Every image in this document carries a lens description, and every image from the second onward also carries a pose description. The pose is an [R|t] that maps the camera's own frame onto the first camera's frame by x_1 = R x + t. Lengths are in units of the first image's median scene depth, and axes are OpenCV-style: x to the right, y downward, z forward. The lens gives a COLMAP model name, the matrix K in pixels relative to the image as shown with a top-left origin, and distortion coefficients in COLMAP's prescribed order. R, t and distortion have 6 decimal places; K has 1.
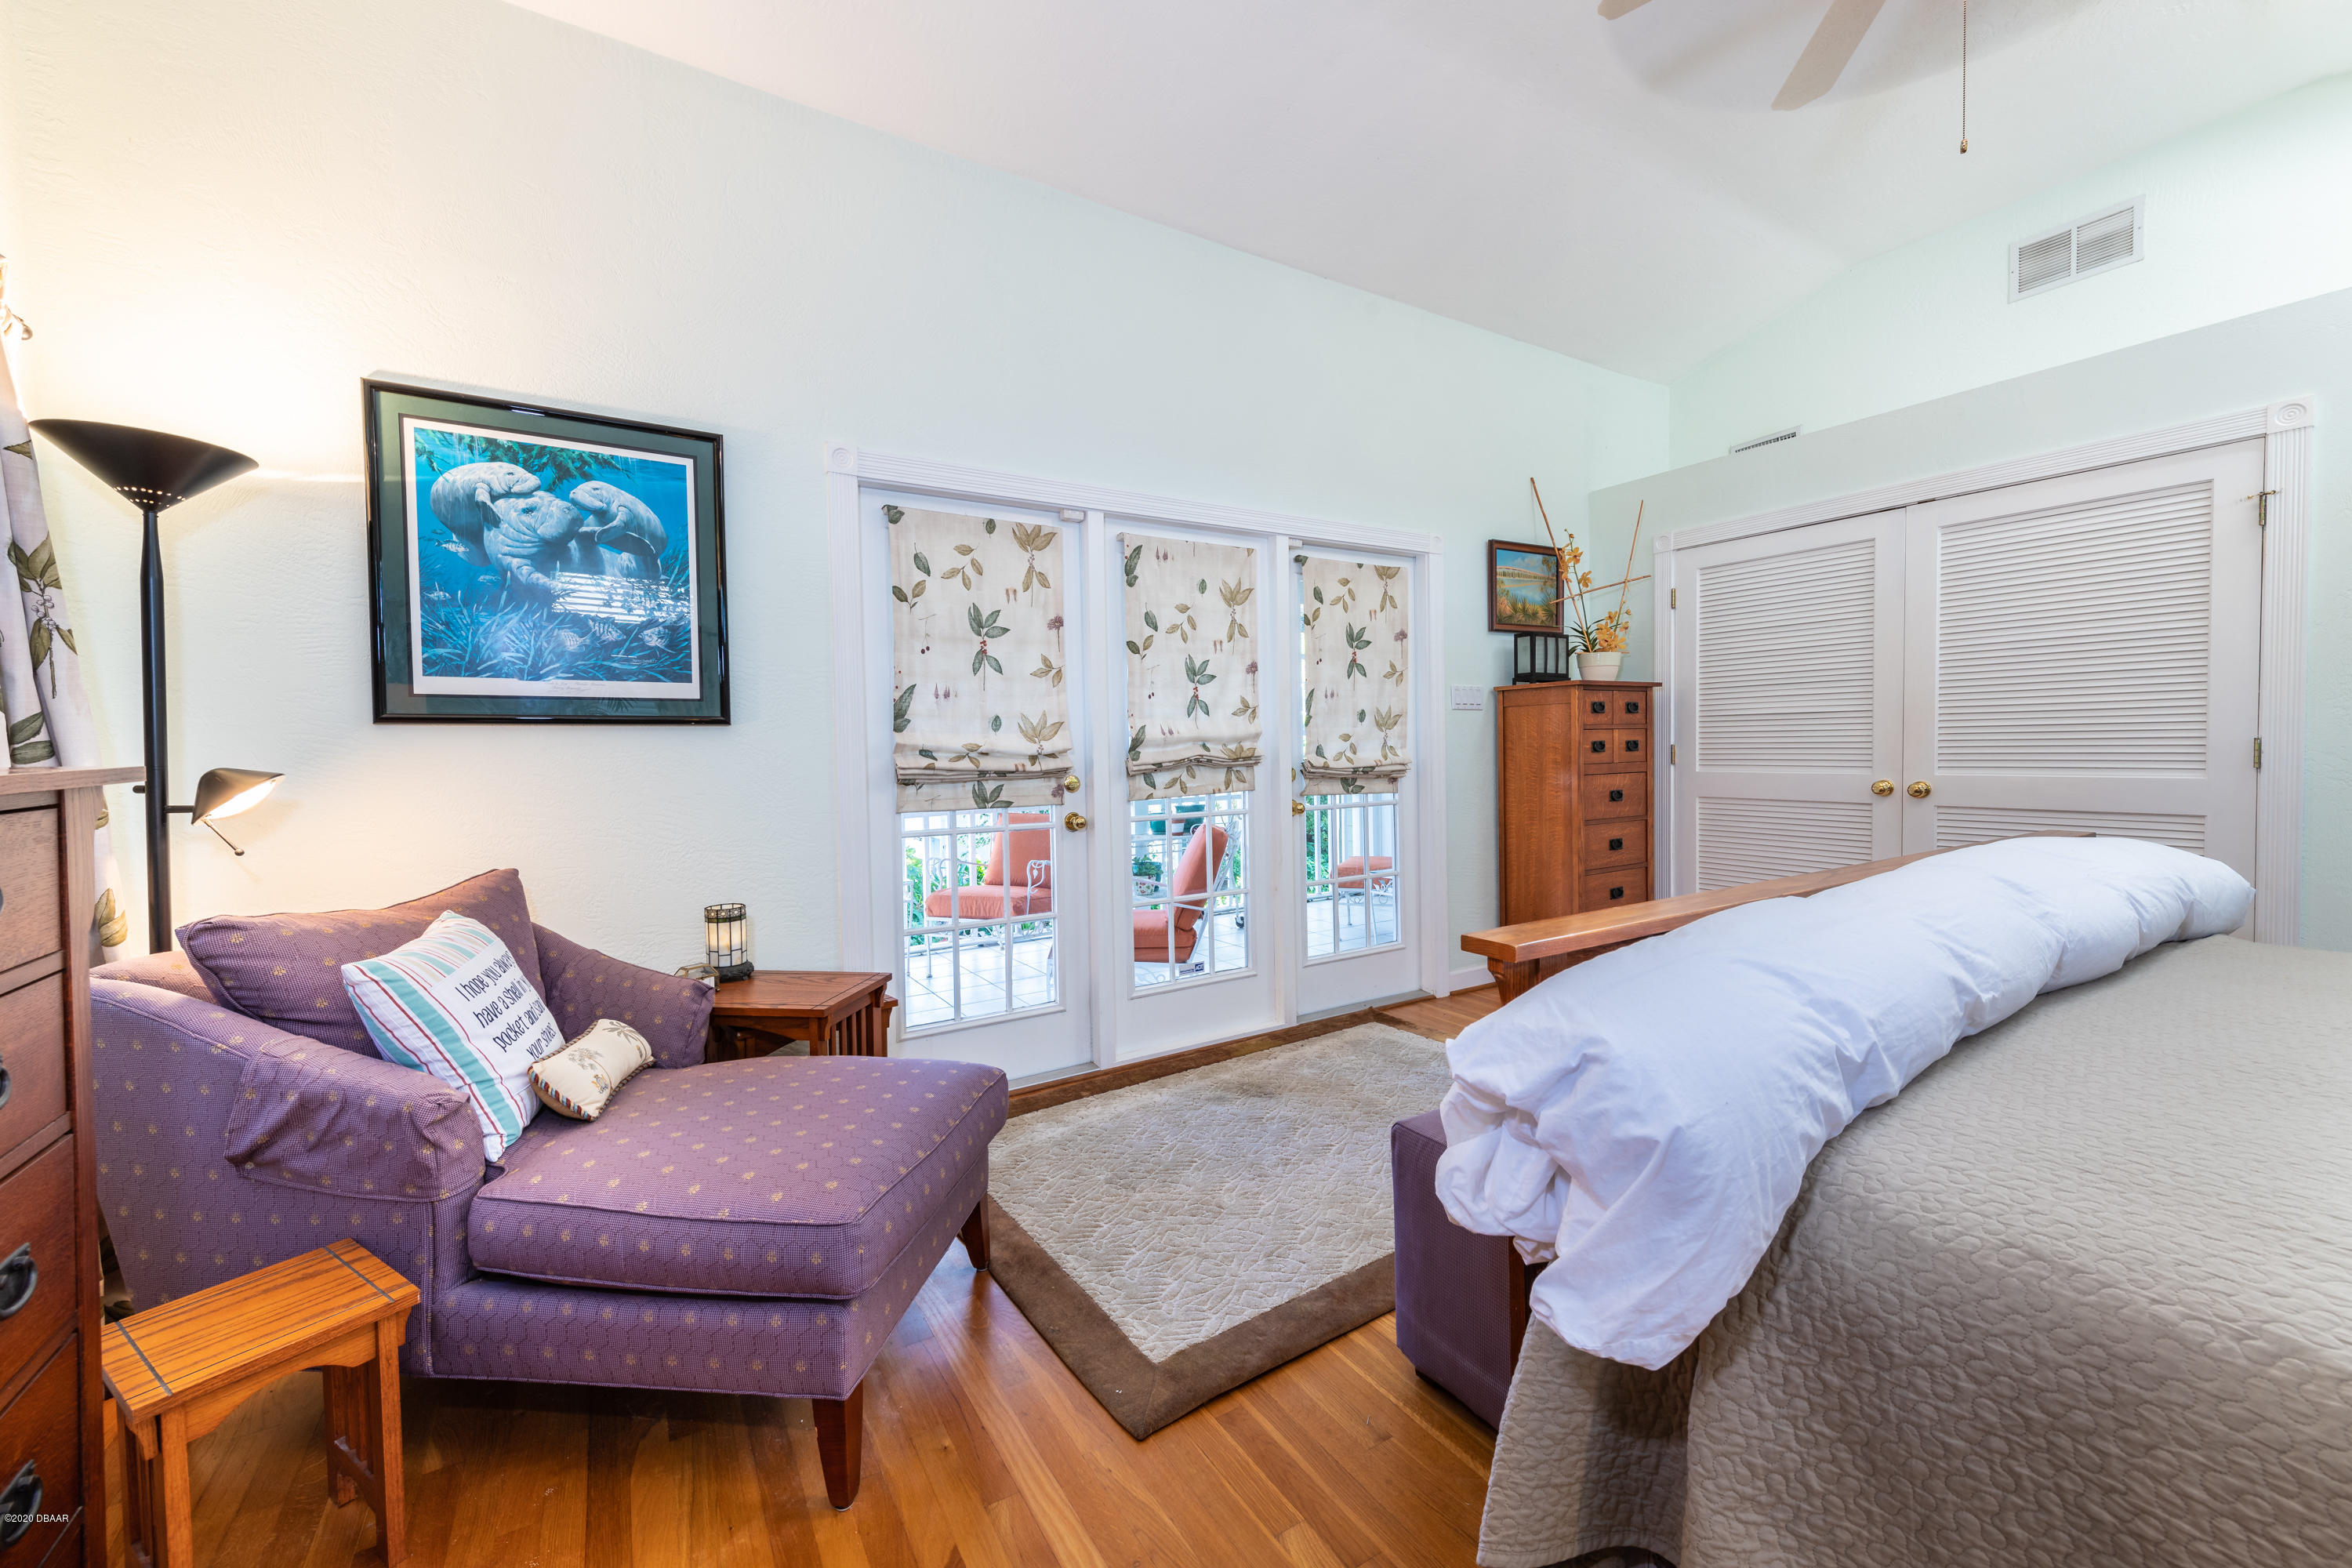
lens RADIAL K [[922.5, 0, 1180.9], [0, 922.5, 776.1], [0, 0, 1]] dist [0.002686, -0.000707]
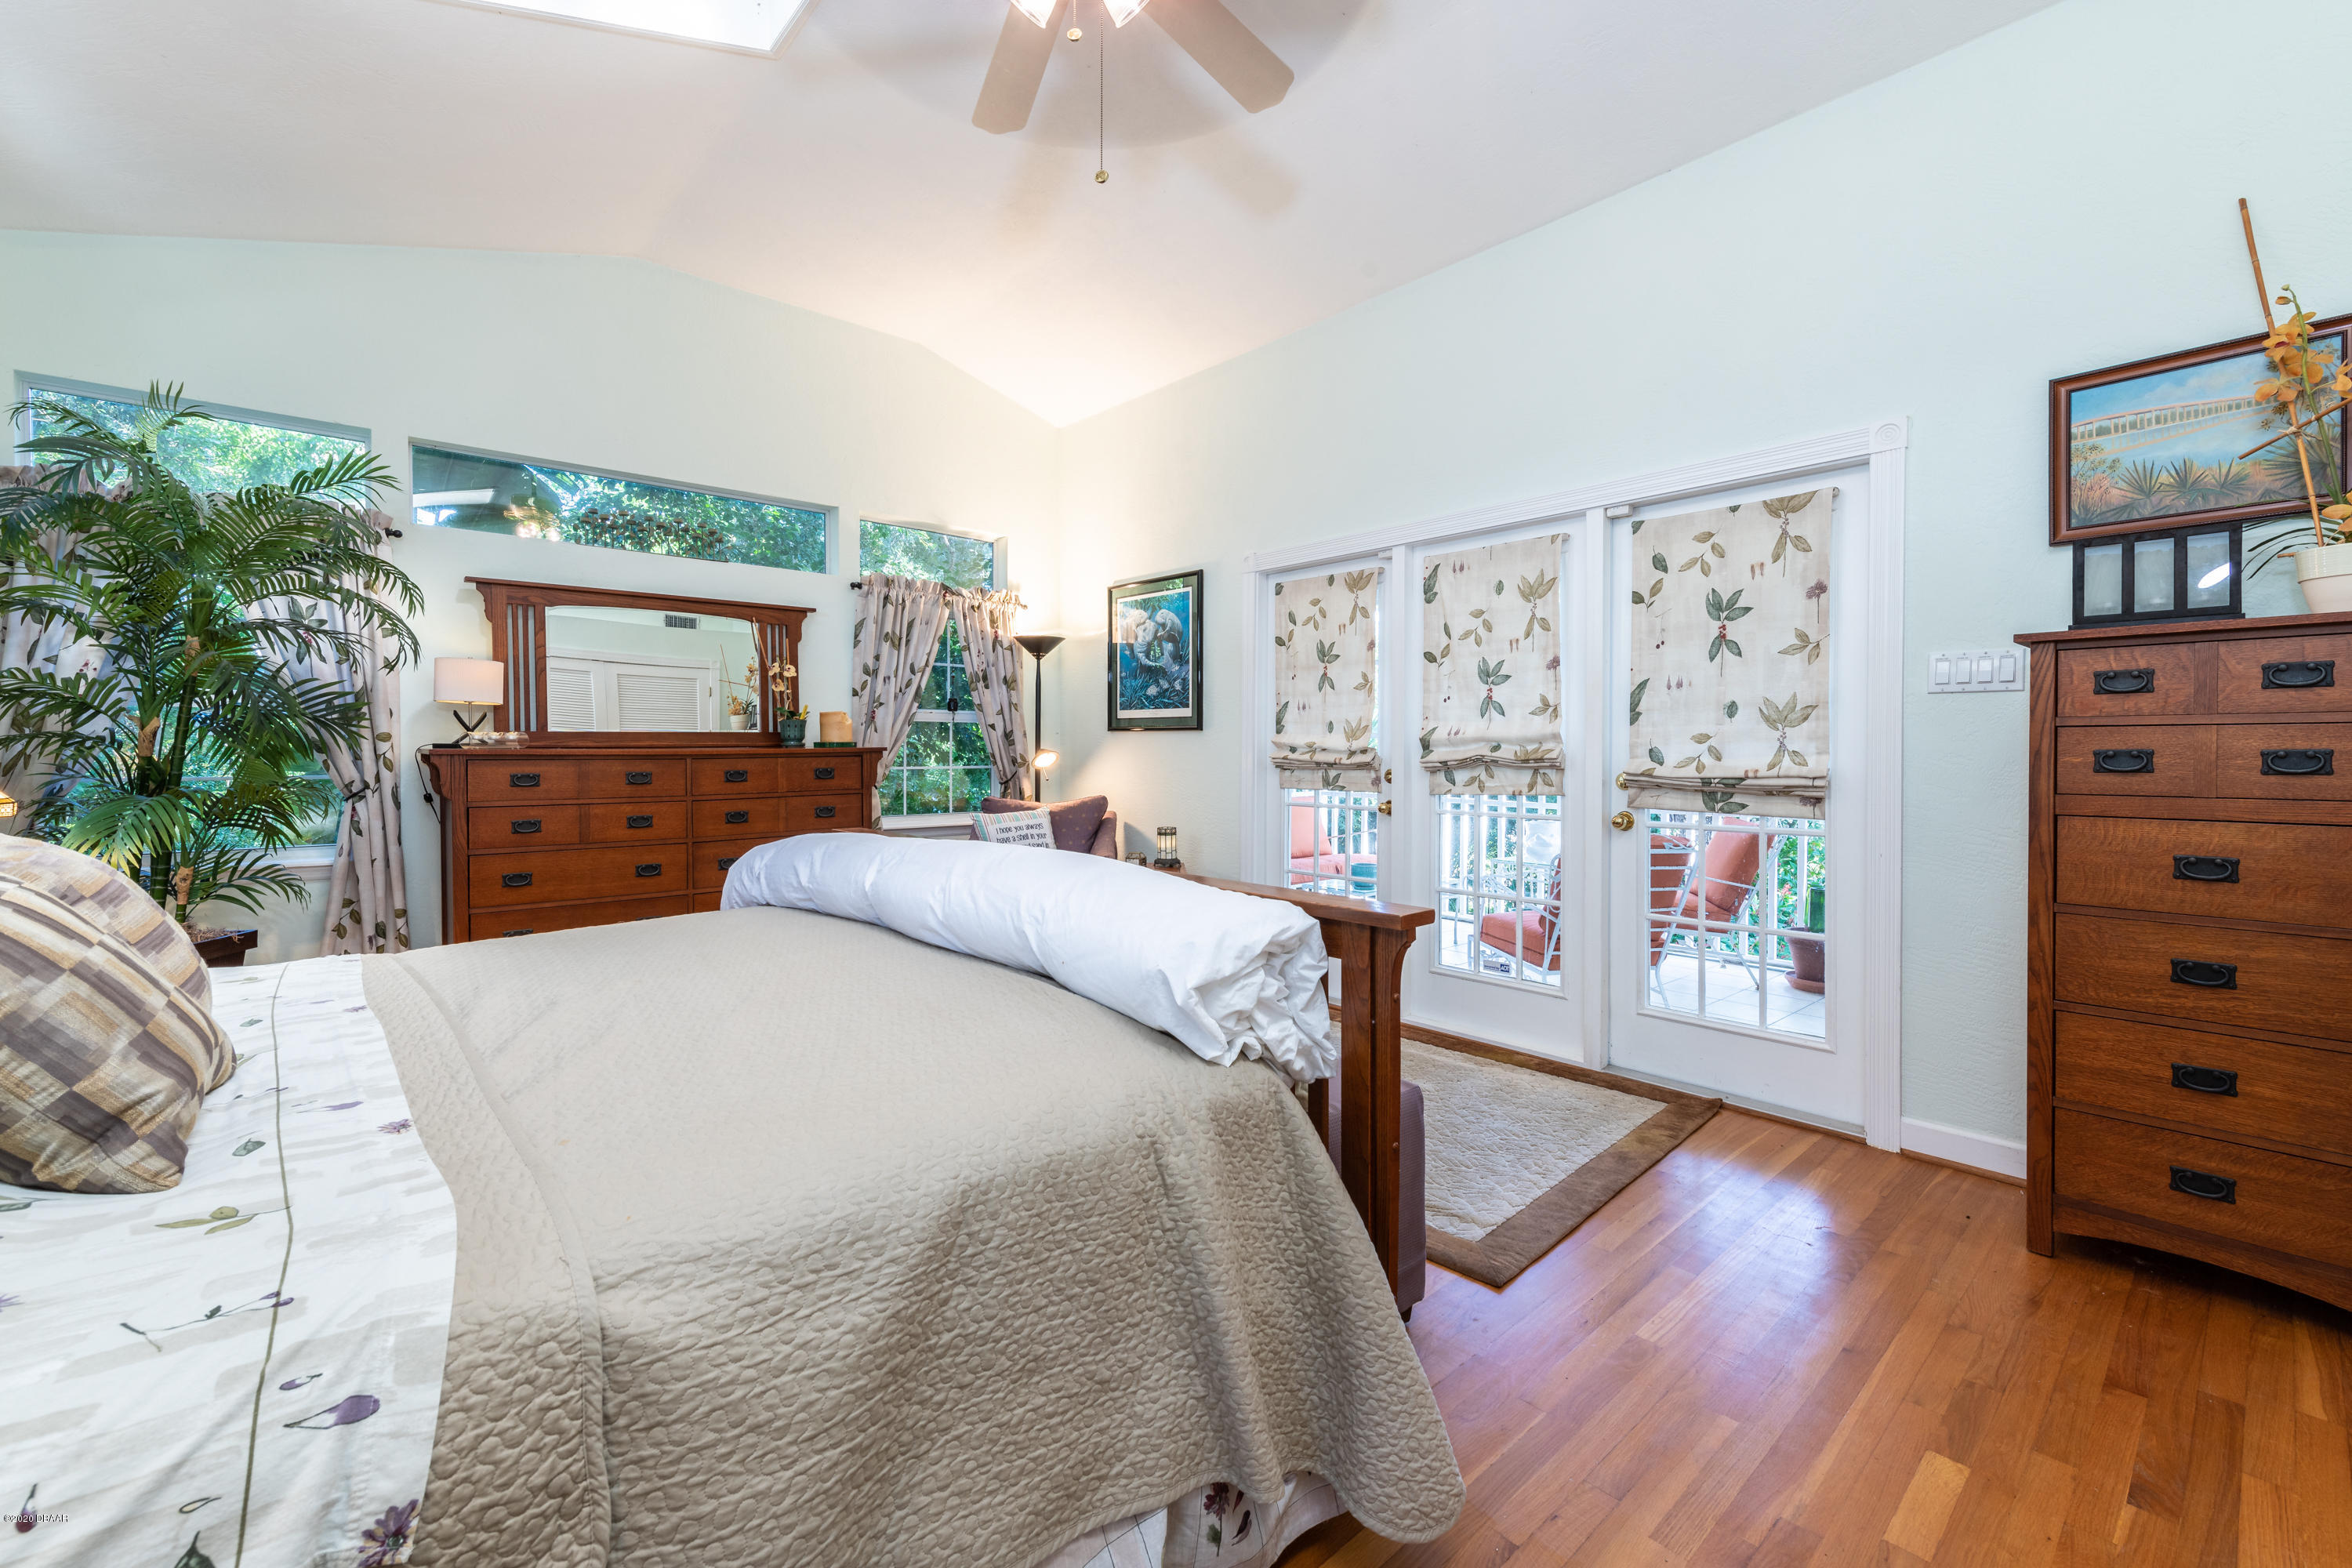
lens RADIAL K [[960.3, 0, 1169.5], [0, 960.3, 757.9], [0, 0, 1]] dist [0.000307, -0.000291]
pose [[0.162971, 0.030252, -0.986167, 1.010079], [-0.030772, 0.999199, 0.025567, -0.036238], [0.986151, 0.026180, 0.163772, 0.482424]]
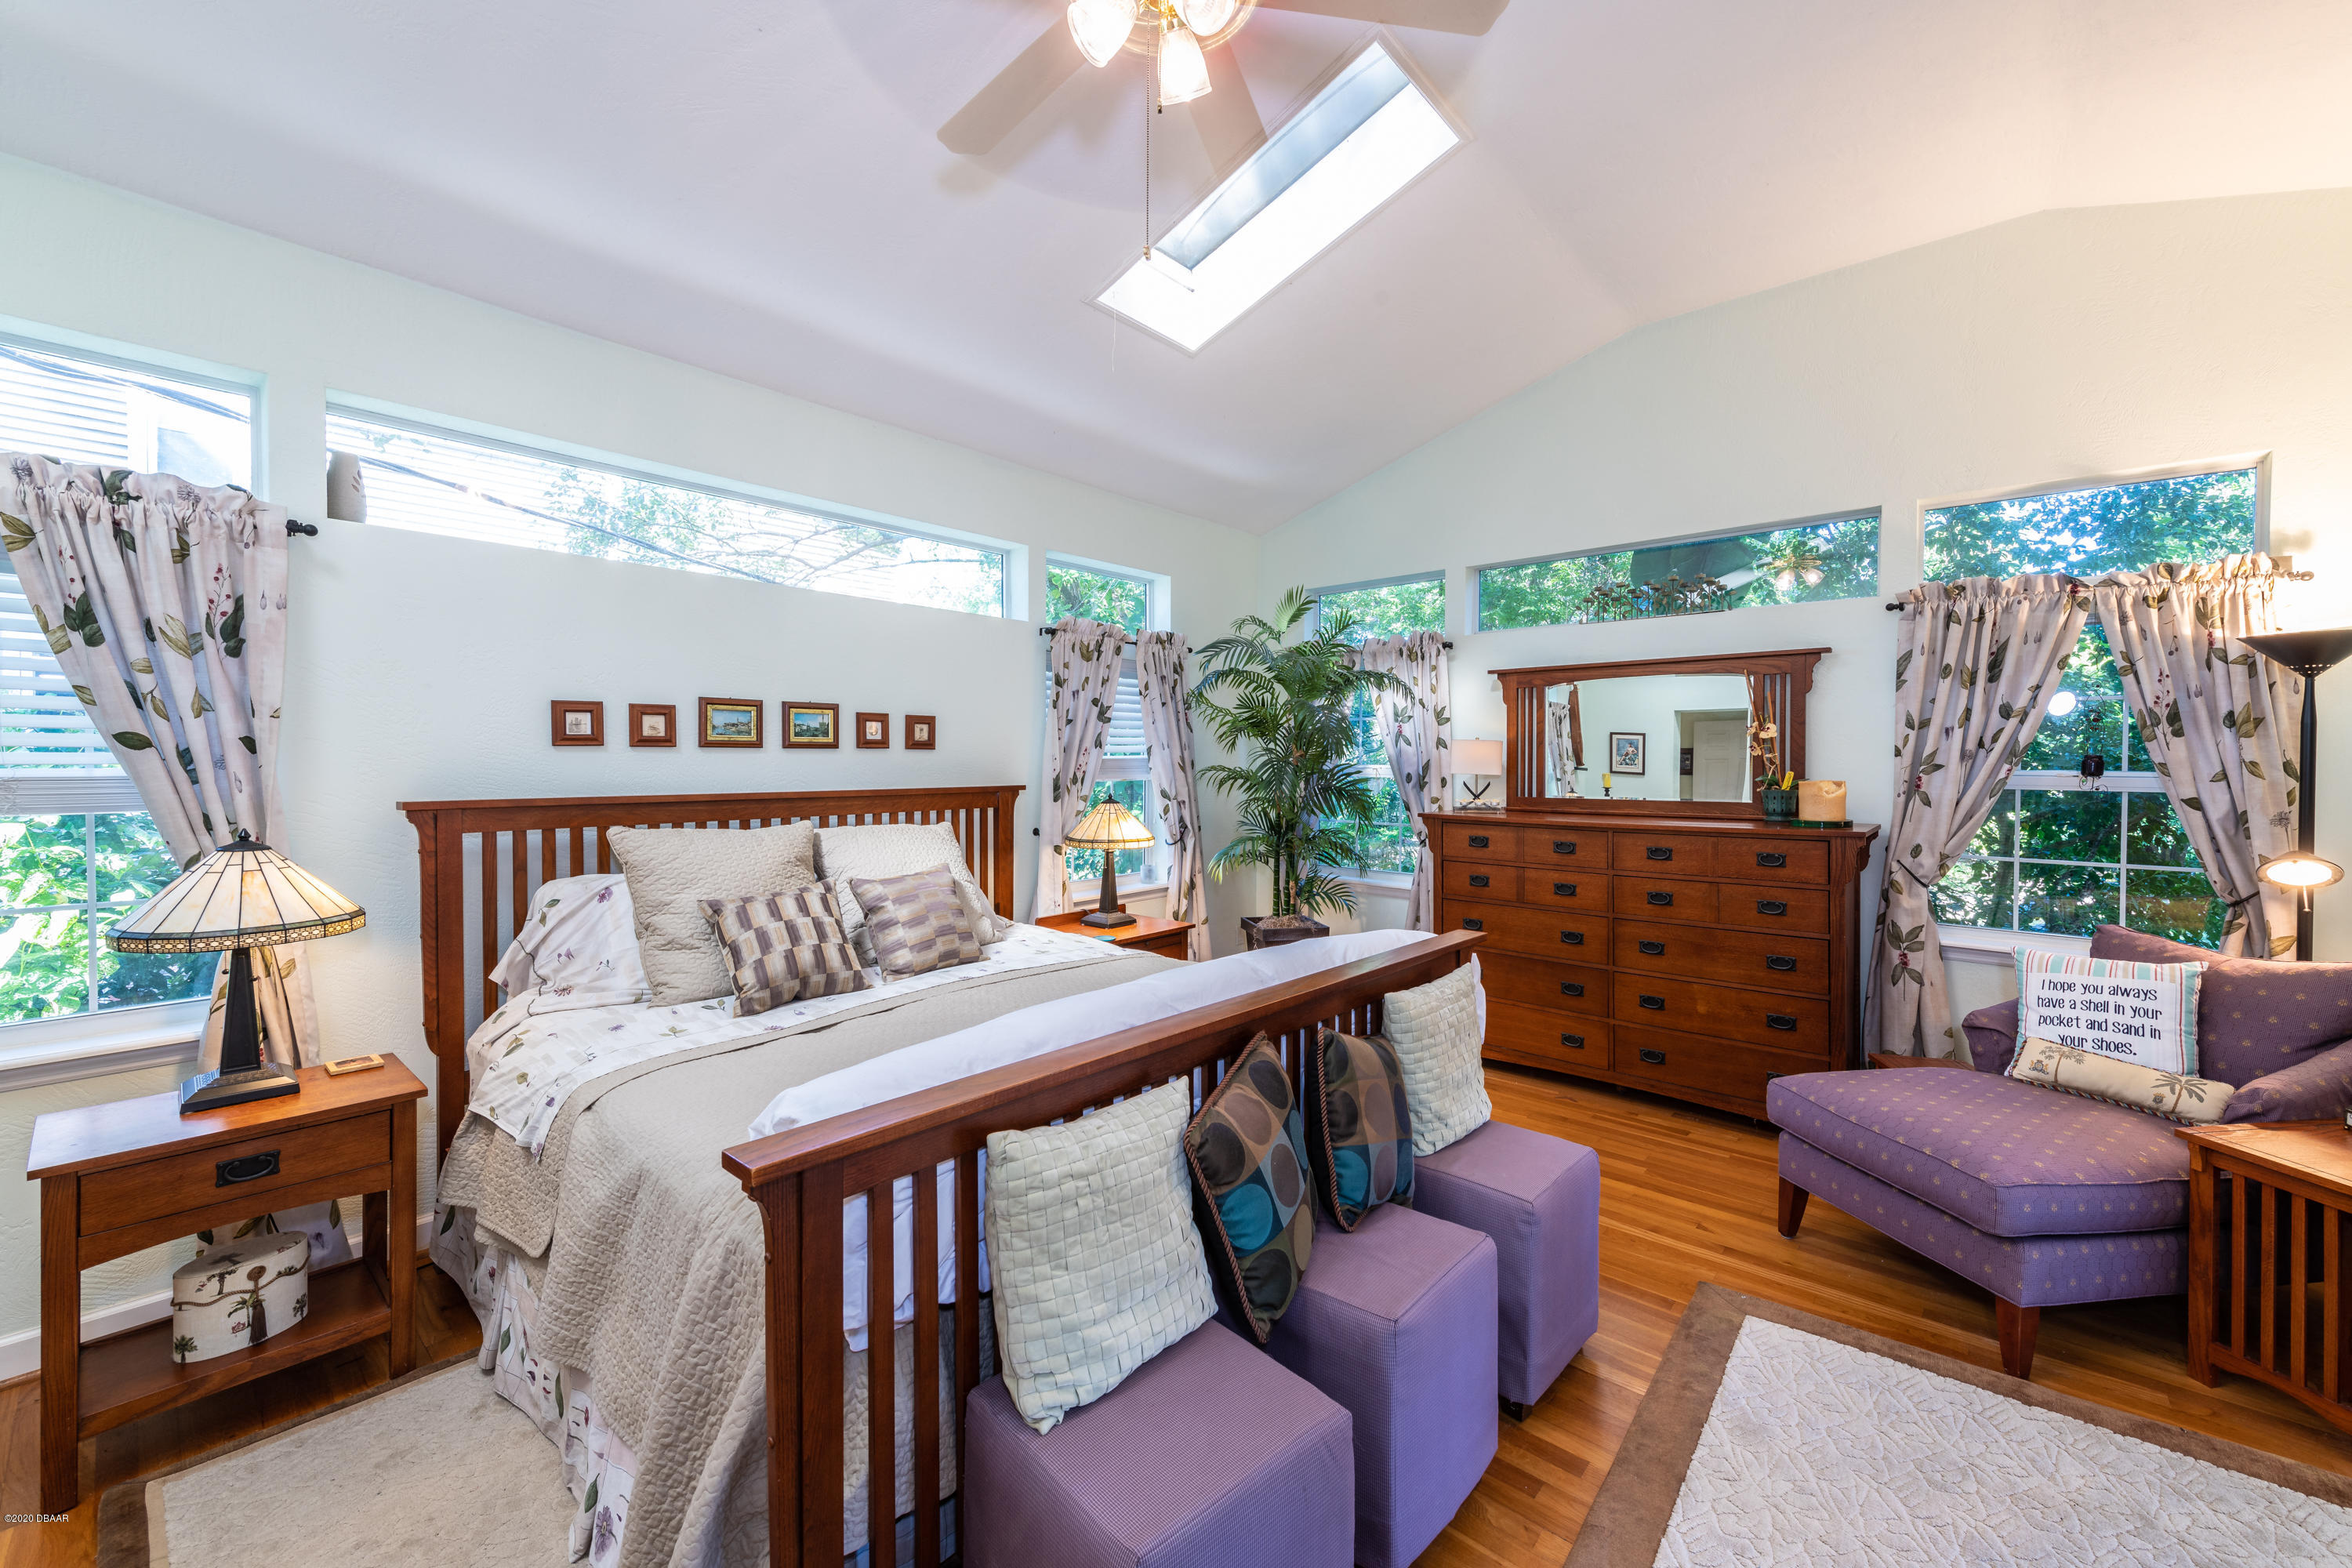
lens RADIAL K [[922.5, 0, 1180.9], [0, 922.5, 776.1], [0, 0, 1]] dist [0.002686, -0.000707]
pose [[-0.958182, 0.019844, -0.285469, 0.571412], [0.006223, 0.998802, 0.048542, -0.108570], [0.286091, 0.044735, -0.957158, 0.989836]]
